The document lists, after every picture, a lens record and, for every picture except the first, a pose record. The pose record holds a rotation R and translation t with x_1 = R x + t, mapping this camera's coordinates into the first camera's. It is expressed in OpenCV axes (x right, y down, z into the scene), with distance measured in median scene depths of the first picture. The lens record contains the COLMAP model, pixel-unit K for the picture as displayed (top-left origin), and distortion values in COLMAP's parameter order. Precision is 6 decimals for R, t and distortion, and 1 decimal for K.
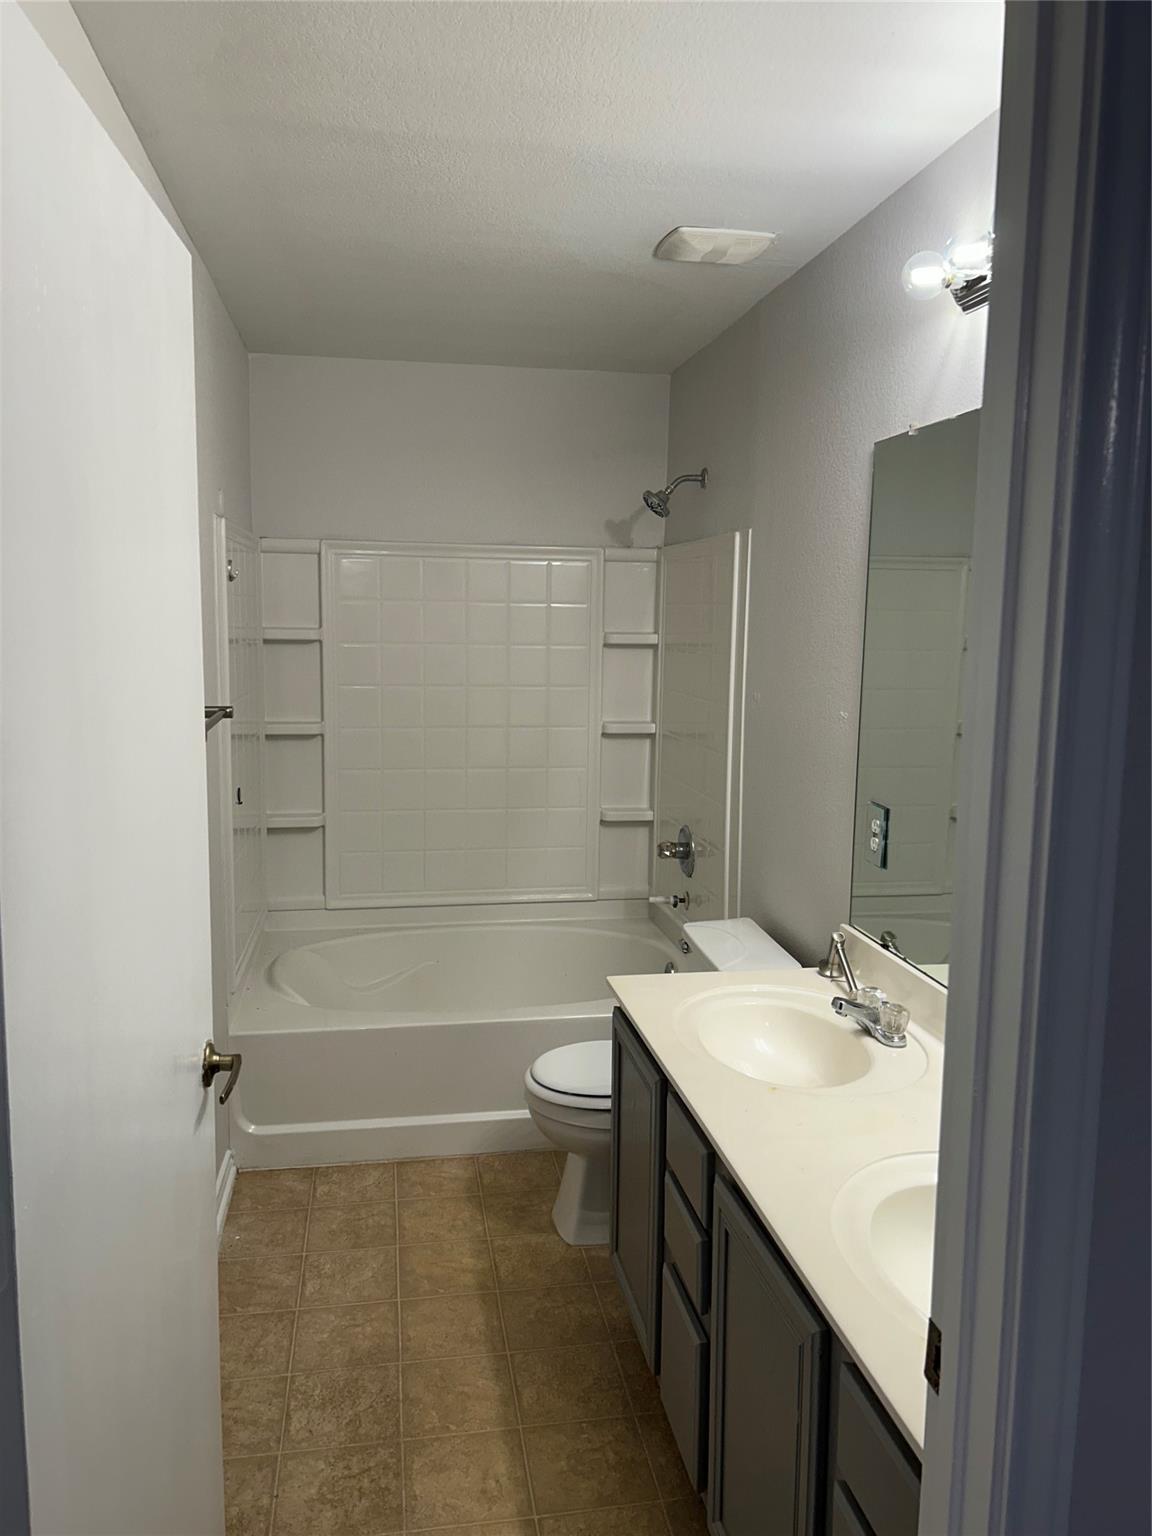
lens RADIAL K [[1157.7, 0, 552.0], [0, 1157.7, 758.6], [0, 0, 1]] dist [0.056309, -0.064126]
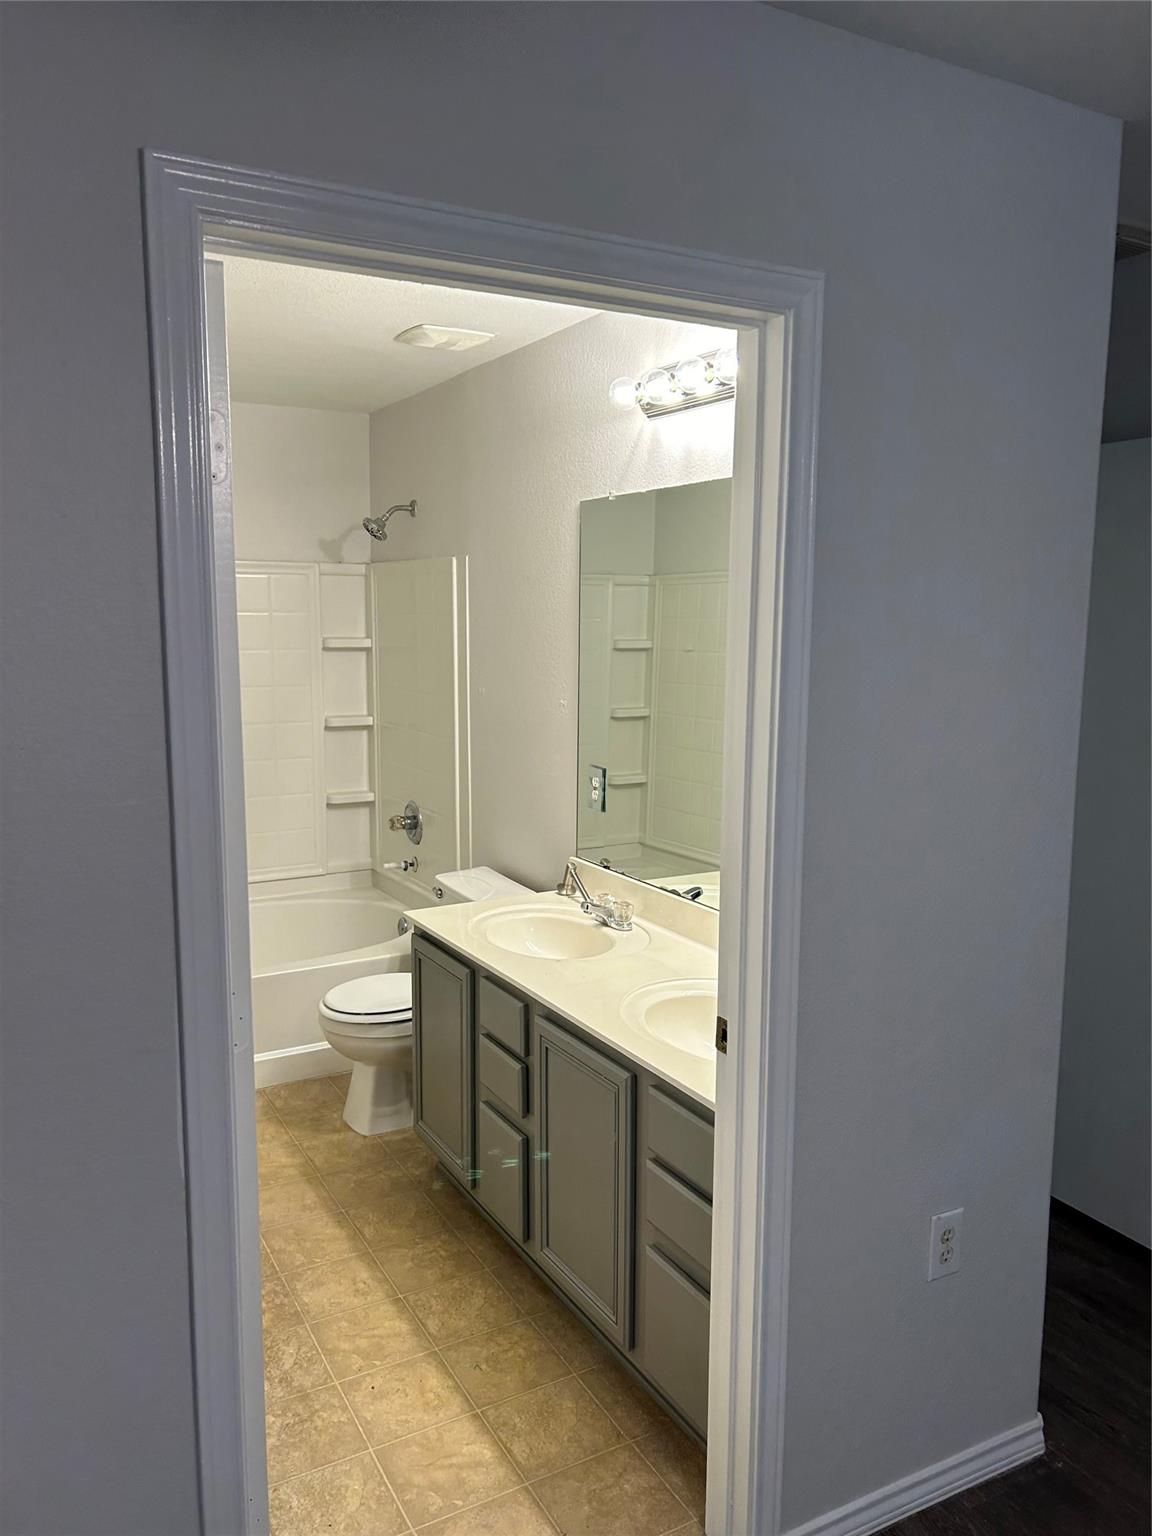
lens RADIAL K [[1157.7, 0, 573.9], [0, 1157.7, 777.7], [0, 0, 1]] dist [0.056309, -0.064126]
pose [[0.939033, -0.051537, 0.339942, -0.184839], [0.044986, 0.998619, 0.027130, 0.012745], [-0.340871, -0.010183, 0.940055, -0.245028]]
